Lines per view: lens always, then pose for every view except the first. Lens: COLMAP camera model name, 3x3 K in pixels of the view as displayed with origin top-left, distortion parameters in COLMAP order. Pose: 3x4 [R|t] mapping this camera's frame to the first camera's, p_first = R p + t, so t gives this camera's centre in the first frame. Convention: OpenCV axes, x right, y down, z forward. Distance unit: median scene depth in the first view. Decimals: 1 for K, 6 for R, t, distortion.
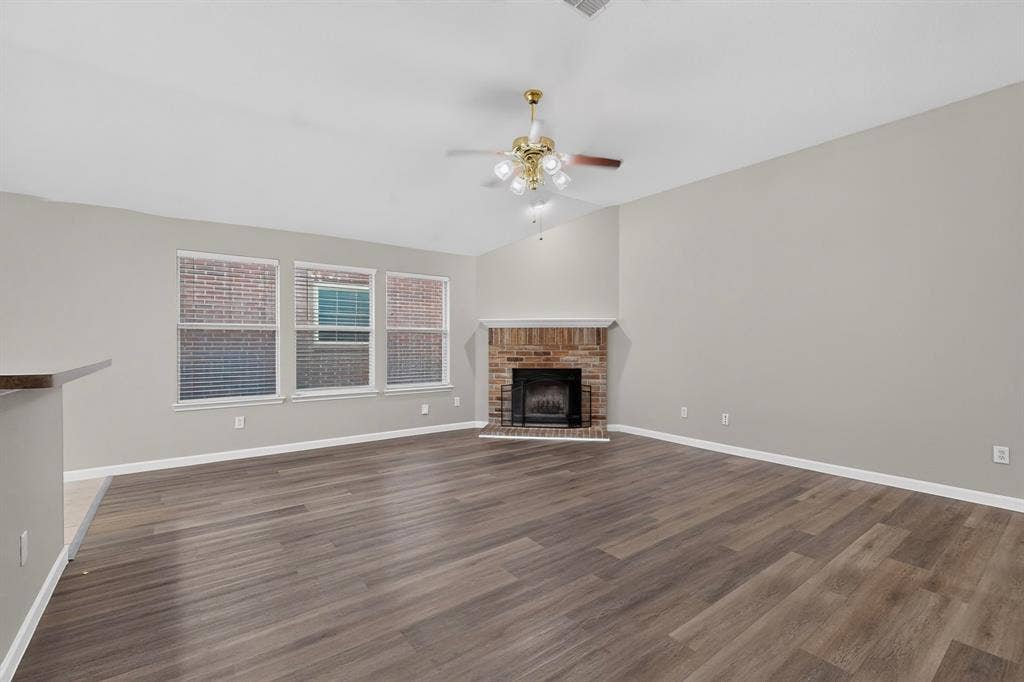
lens RADIAL K [[445.9, 0, 512.3], [0, 445.9, 342.4], [0, 0, 1]] dist [0.000660, -0.000083]
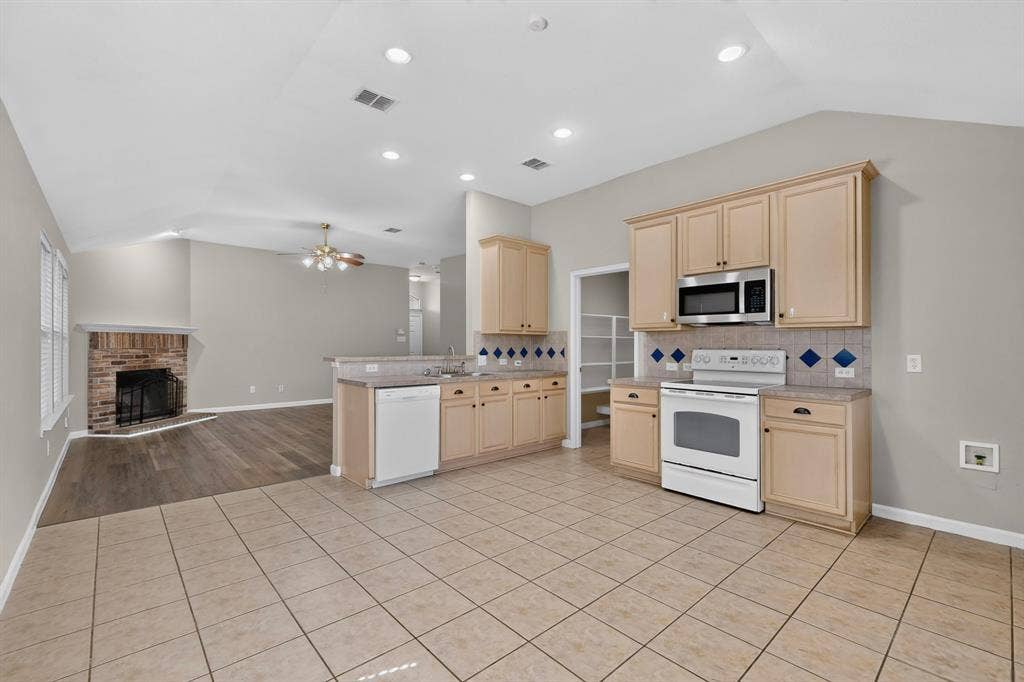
lens RADIAL K [[445.9, 0, 512.3], [0, 445.9, 342.4], [0, 0, 1]] dist [0.000660, -0.000083]
pose [[-0.083218, 0.006058, 0.996513, -1.123520], [0.000915, 0.999982, -0.006003, -0.002224], [-0.996531, 0.000412, -0.083222, 0.180354]]
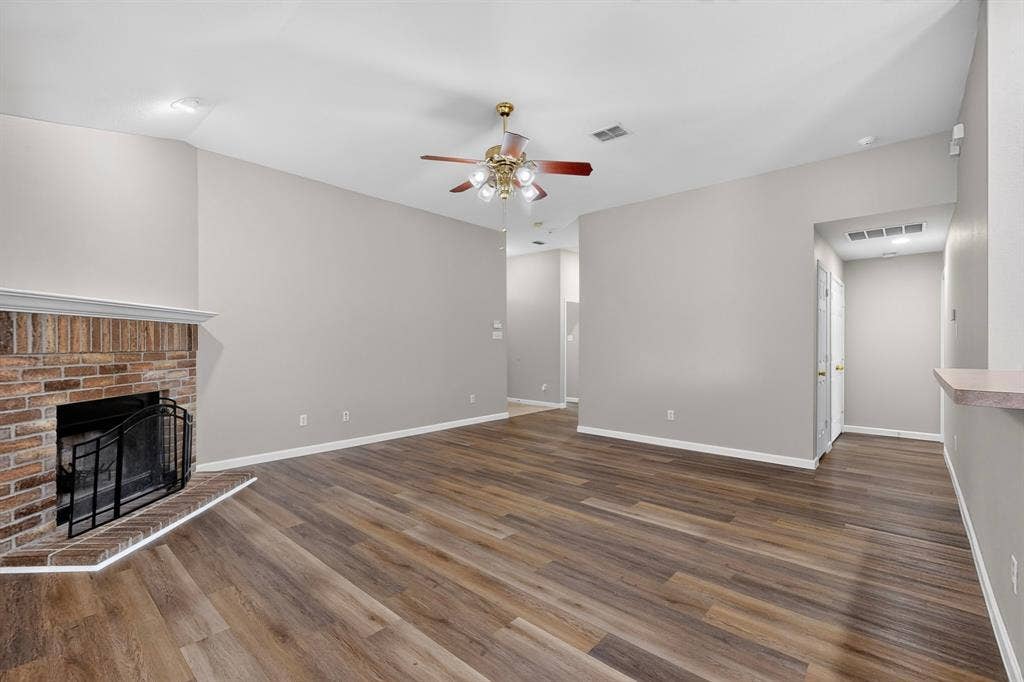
lens RADIAL K [[445.9, 0, 512.3], [0, 445.9, 342.4], [0, 0, 1]] dist [0.000660, -0.000083]
pose [[-0.184516, 0.003042, 0.982825, -0.533817], [0.001048, 0.999995, -0.002898, -0.003724], [-0.982829, 0.000495, -0.184518, 0.648702]]
